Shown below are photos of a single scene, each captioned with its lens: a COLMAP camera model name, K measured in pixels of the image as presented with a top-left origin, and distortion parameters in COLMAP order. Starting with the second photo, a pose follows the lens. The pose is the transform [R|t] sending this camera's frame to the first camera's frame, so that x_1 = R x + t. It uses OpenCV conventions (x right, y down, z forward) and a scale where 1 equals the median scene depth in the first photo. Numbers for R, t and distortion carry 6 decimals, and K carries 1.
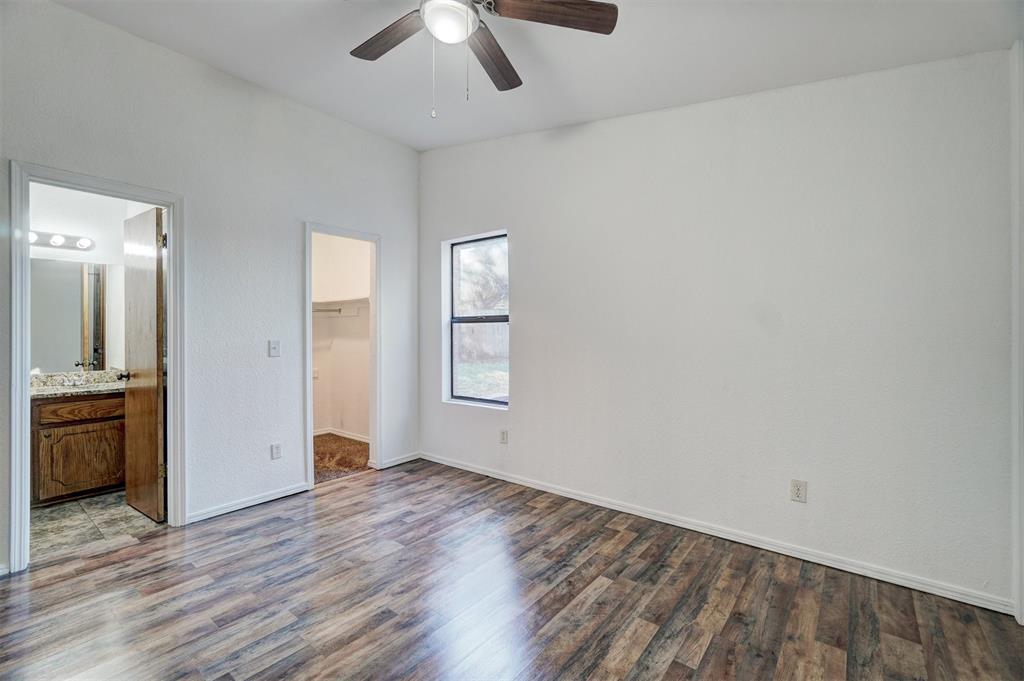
lens RADIAL K [[443.2, 0, 508.9], [0, 443.2, 341.4], [0, 0, 1]] dist [-0.003415, 0.004889]
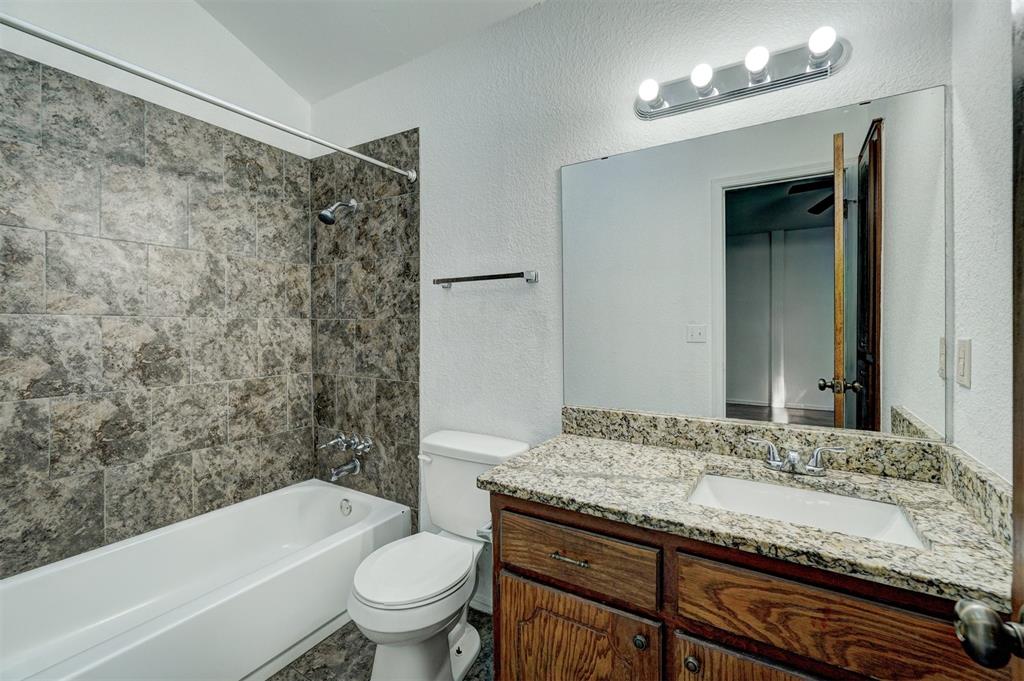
lens RADIAL K [[436.1, 0, 514.6], [0, 436.1, 330.7], [0, 0, 1]] dist [-0.000920, 0.000405]
pose [[0.138245, 0.009899, -0.990349, -0.741442], [-0.011772, 0.999896, 0.008351, -0.010679], [0.990328, 0.010504, 0.138347, 0.809141]]
